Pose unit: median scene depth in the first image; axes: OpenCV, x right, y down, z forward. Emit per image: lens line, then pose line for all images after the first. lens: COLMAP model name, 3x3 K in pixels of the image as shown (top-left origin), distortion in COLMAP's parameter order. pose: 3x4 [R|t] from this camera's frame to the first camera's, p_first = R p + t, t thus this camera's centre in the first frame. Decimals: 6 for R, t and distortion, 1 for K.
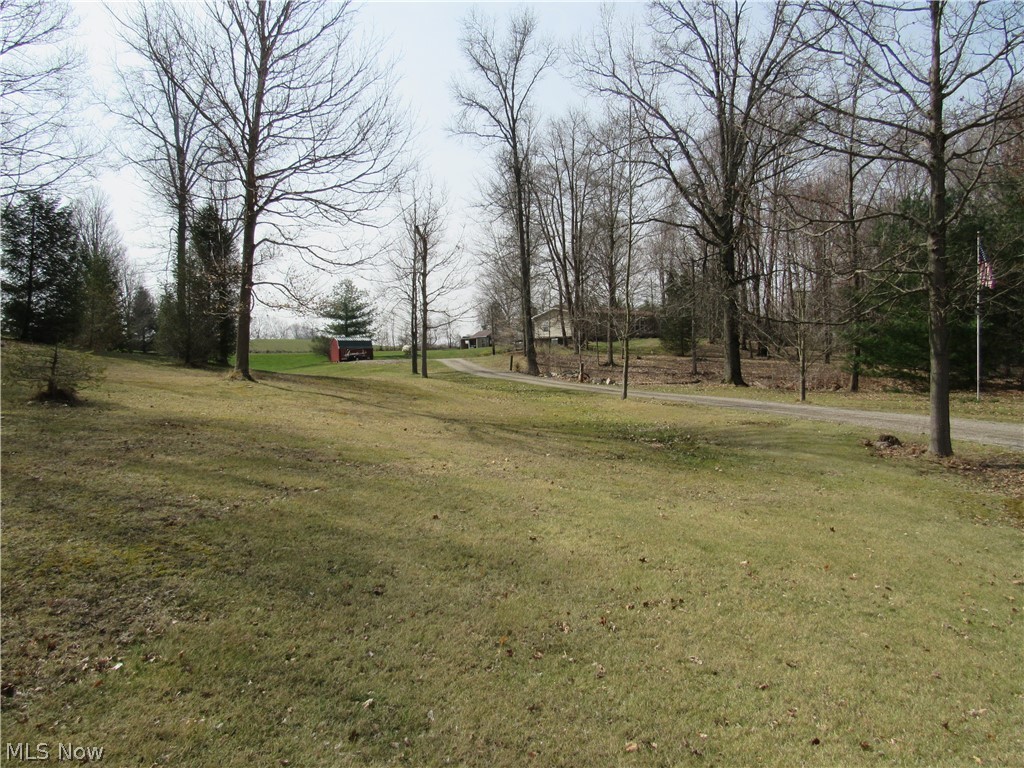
lens RADIAL K [[737.9, 0, 511.9], [0, 737.9, 382.5], [0, 0, 1]] dist [-0.041163, 0.004127]
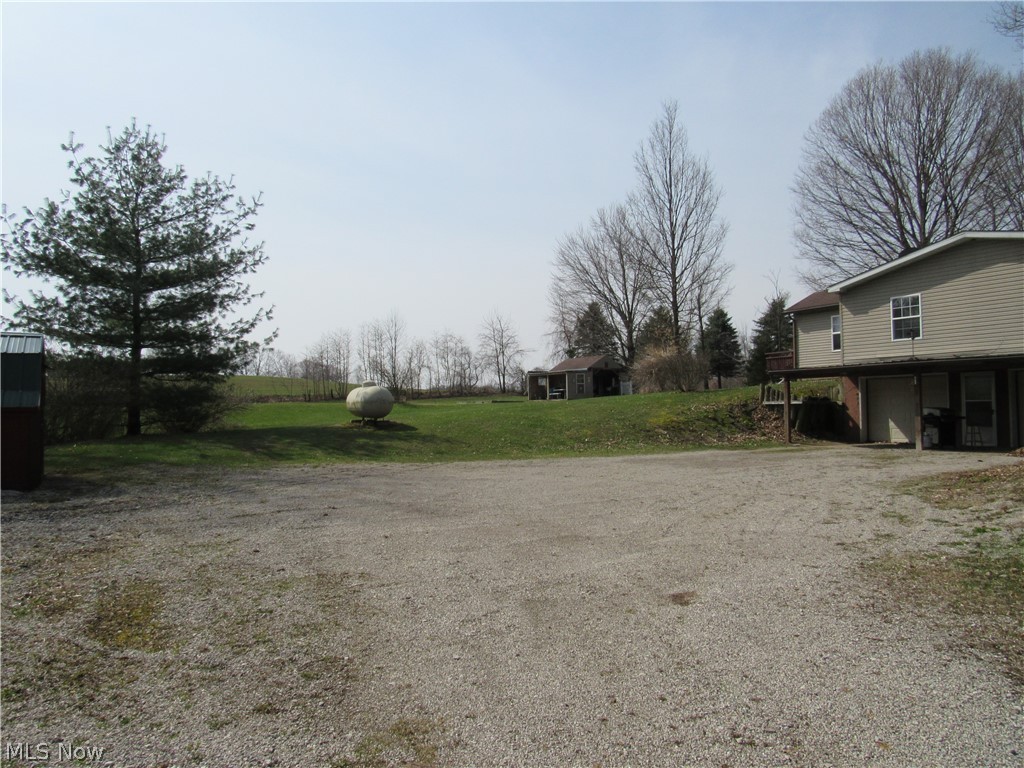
lens RADIAL K [[737.9, 0, 510.6], [0, 737.9, 380.7], [0, 0, 1]] dist [-0.041163, 0.004127]
pose [[0.998950, 0.005462, -0.045489, -0.055769], [-0.007902, 0.998529, -0.053634, -0.028466], [0.045129, 0.053937, 0.997524, 0.493836]]
